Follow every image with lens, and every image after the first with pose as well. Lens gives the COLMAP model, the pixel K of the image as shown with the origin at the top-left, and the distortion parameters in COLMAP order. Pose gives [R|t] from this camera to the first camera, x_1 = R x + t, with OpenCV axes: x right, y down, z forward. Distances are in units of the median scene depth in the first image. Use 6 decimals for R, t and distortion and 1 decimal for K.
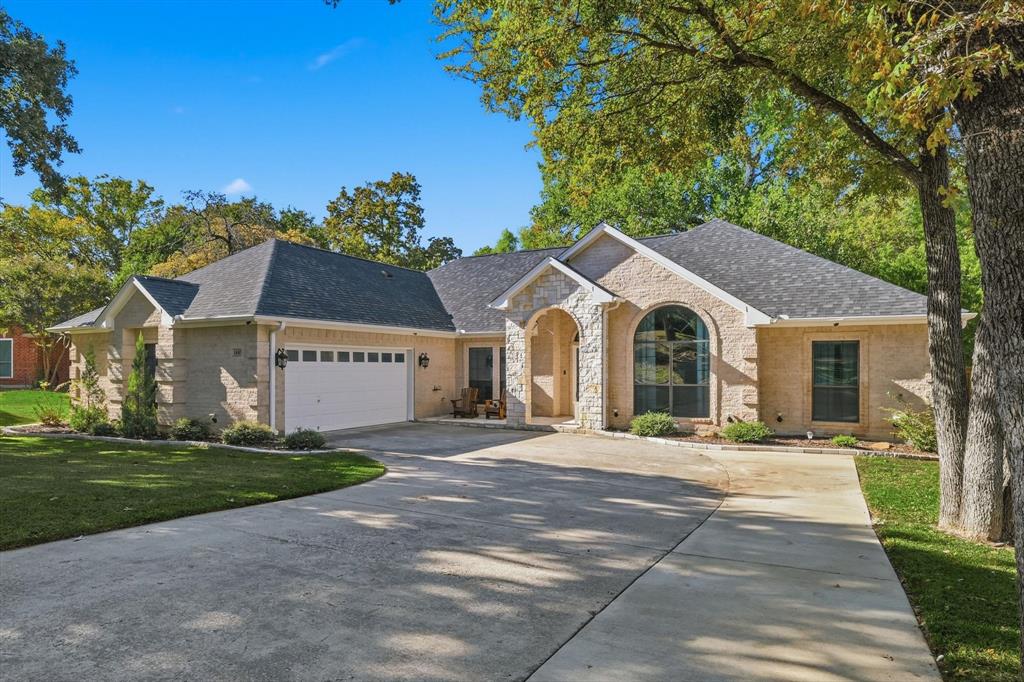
lens RADIAL K [[540.2, 0, 512.0], [0, 540.2, 341.0], [0, 0, 1]] dist [-0.002272, -0.000208]
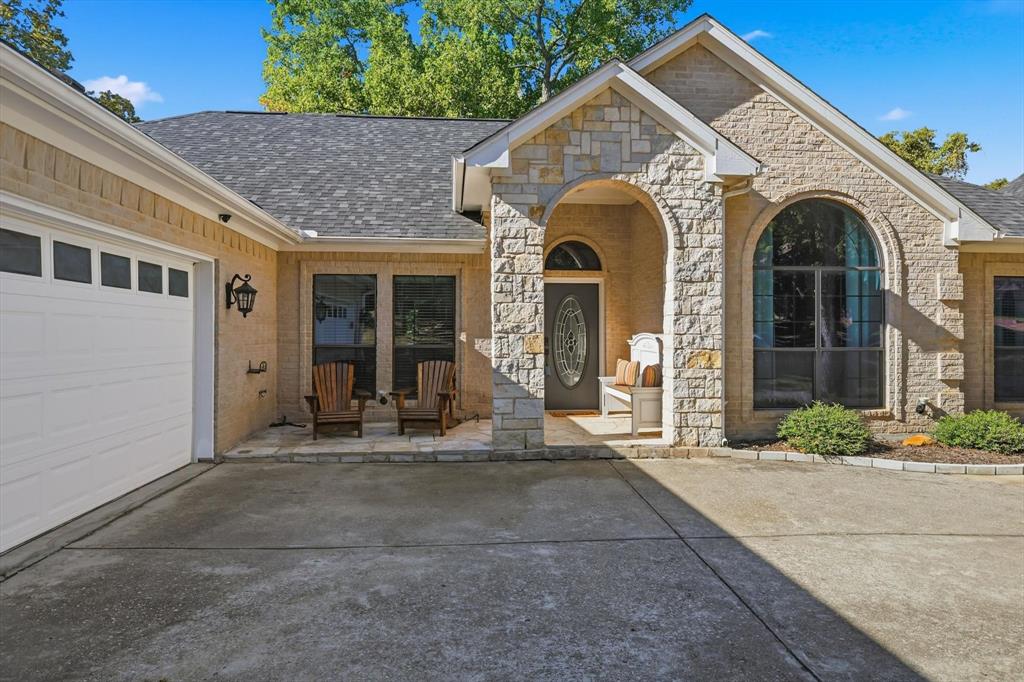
lens RADIAL K [[582.5, 0, 512.5], [0, 582.5, 314.4], [0, 0, 1]] dist [0.003338, 0.000288]
pose [[0.846307, 0.016297, 0.532447, -0.262628], [-0.026647, 0.999576, 0.011759, 0.048073], [-0.532029, -0.024140, 0.846382, 0.669940]]
